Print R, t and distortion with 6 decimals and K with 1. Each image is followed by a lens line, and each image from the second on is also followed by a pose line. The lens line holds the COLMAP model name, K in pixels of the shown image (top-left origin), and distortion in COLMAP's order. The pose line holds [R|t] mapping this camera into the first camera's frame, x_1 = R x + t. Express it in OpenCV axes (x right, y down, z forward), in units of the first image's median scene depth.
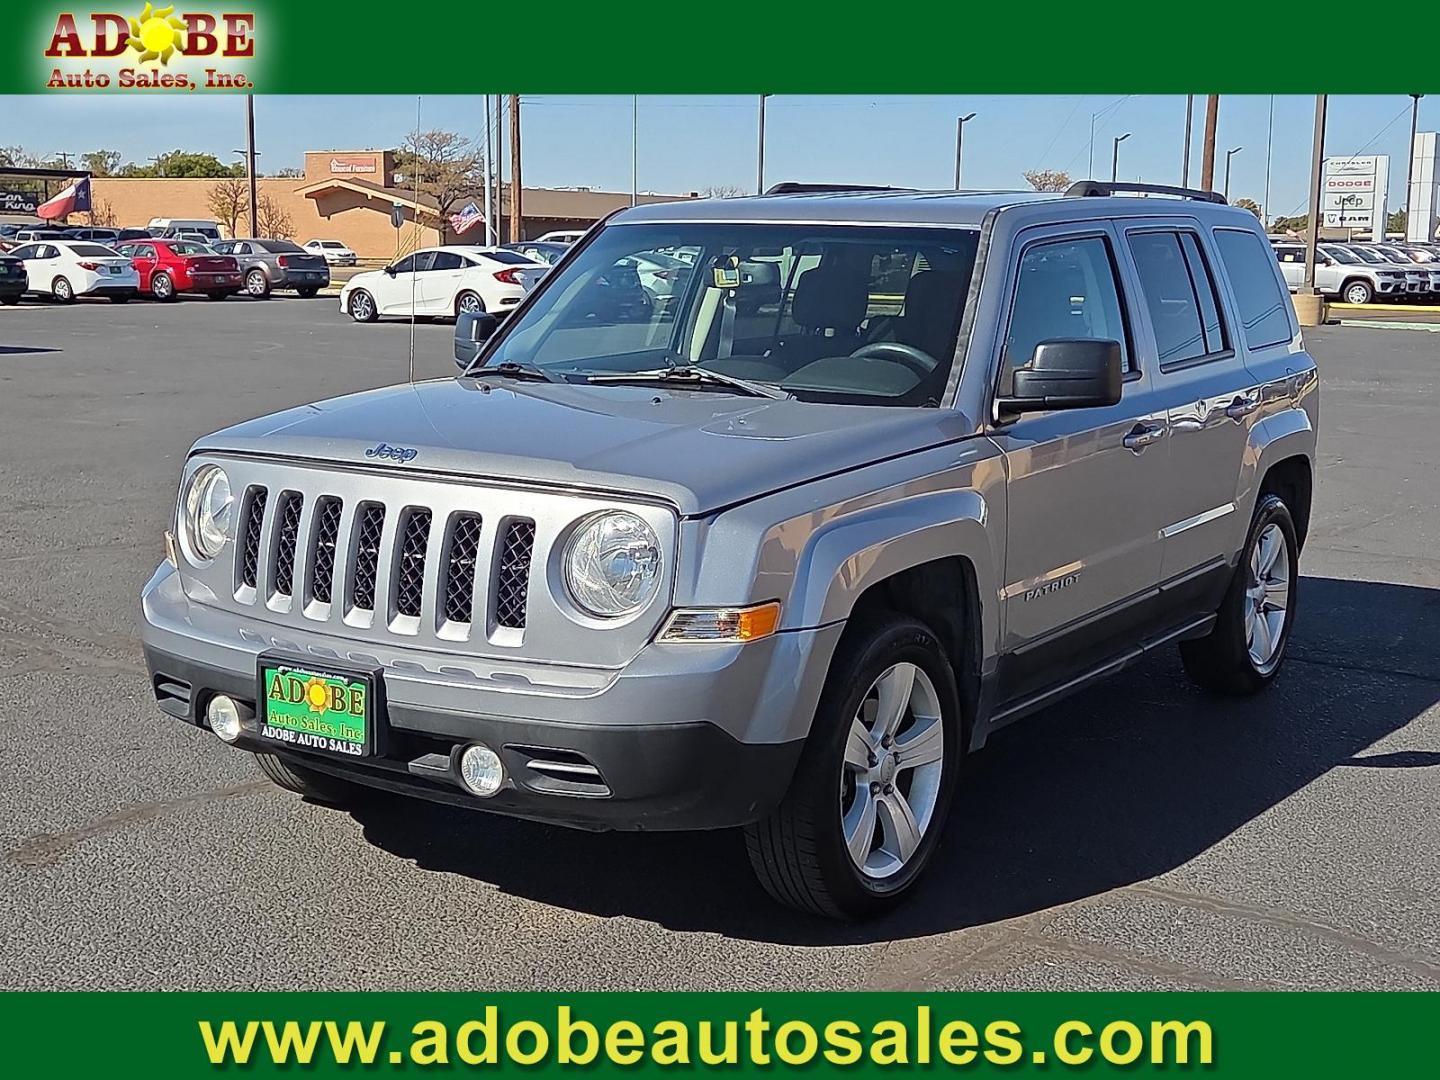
lens RADIAL K [[1909.9, 0, 720.0], [0, 1909.9, 540.0], [0, 0, 1]] dist [0.090086, -0.062411]
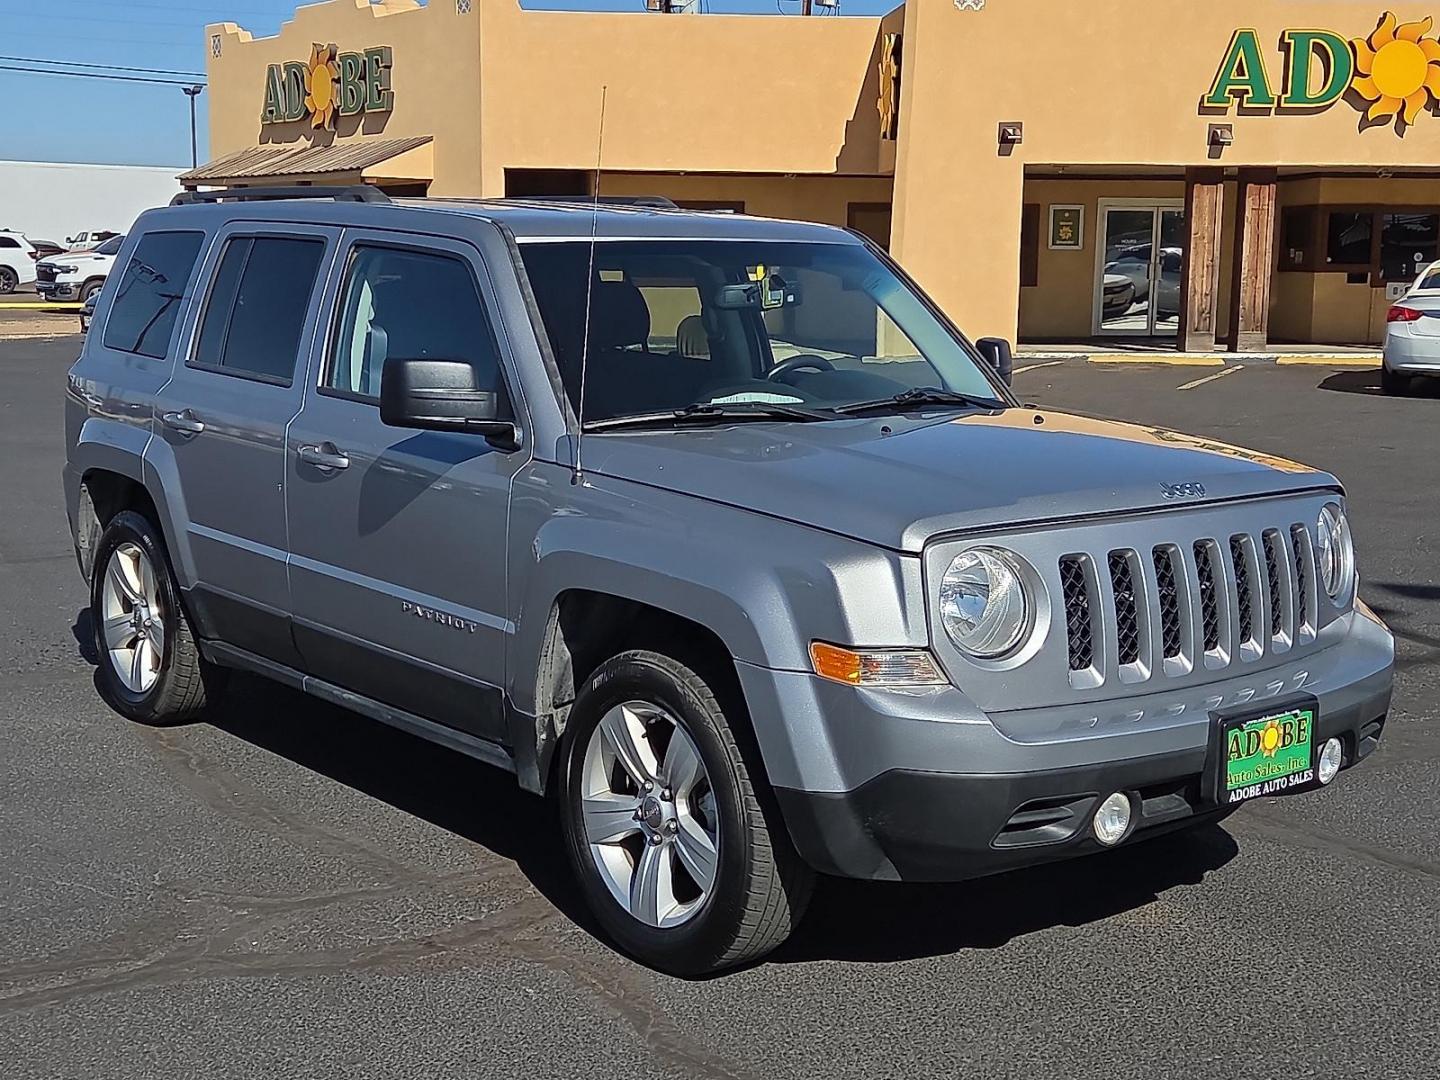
lens RADIAL K [[1909.9, 0, 720.0], [0, 1909.9, 540.0], [0, 0, 1]] dist [0.090086, -0.062411]
pose [[0.302253, -0.152930, 0.940880, -1.119346], [0.138070, 0.983661, 0.115529, -0.159255], [-0.943175, 0.094989, 0.318430, 0.875394]]
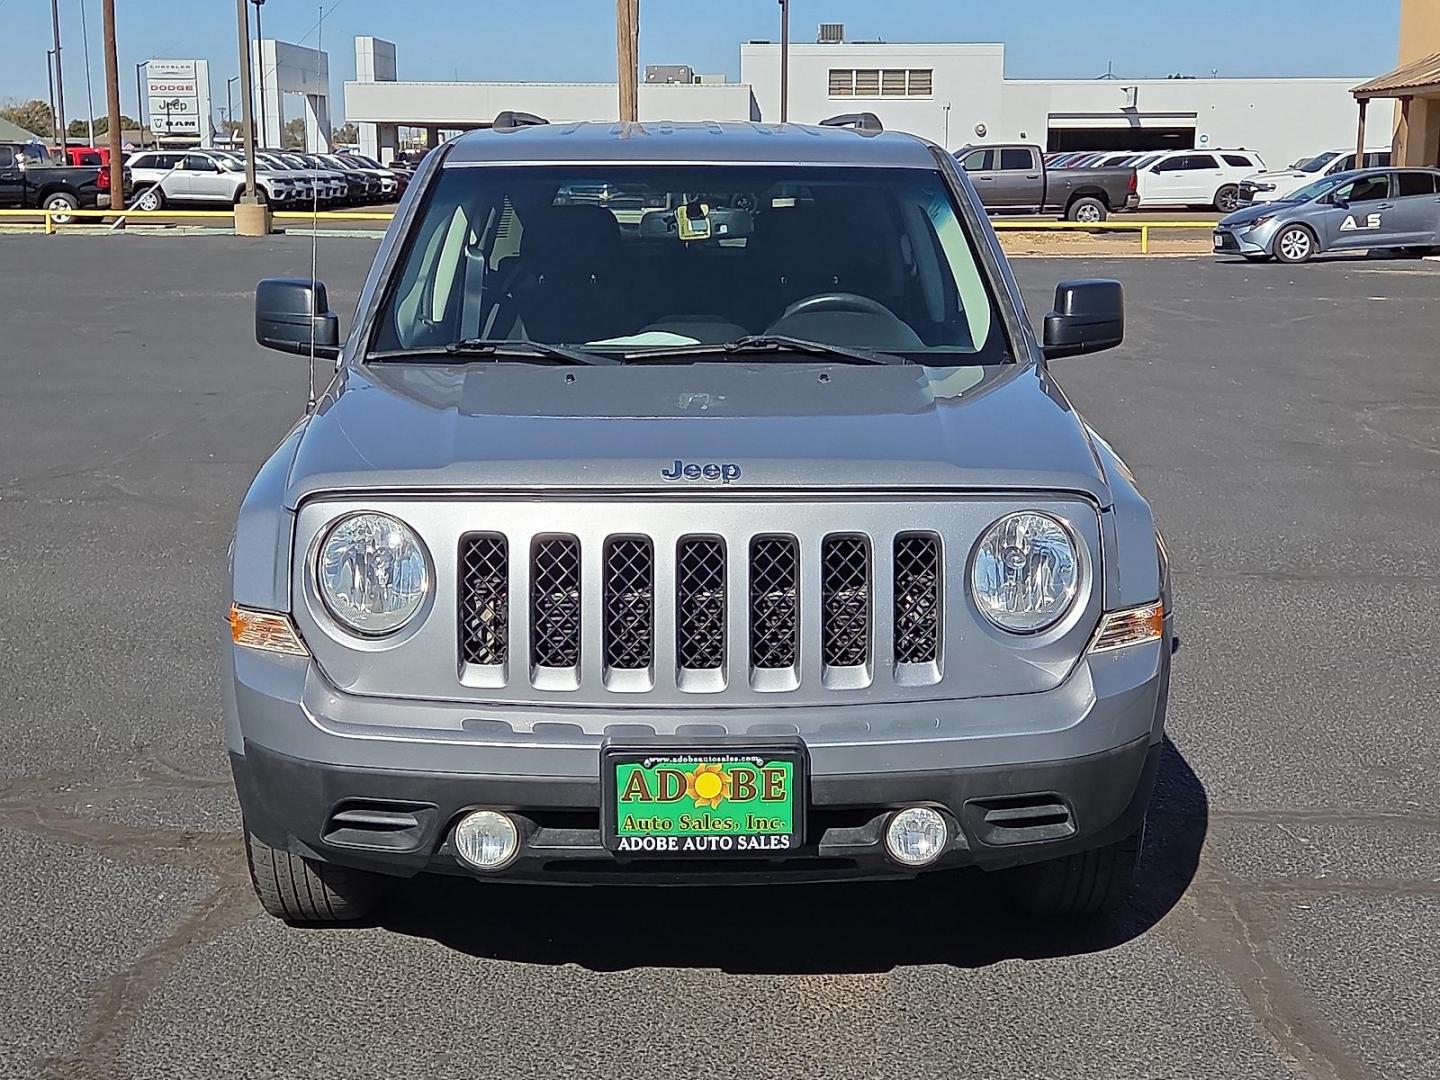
lens RADIAL K [[1909.9, 0, 720.0], [0, 1909.9, 540.0], [0, 0, 1]] dist [0.090086, -0.062411]
pose [[0.820000, -0.123925, 0.558787, -0.589901], [0.096640, 0.992240, 0.078238, -0.075431], [-0.564146, -0.010155, 0.825613, 0.320787]]
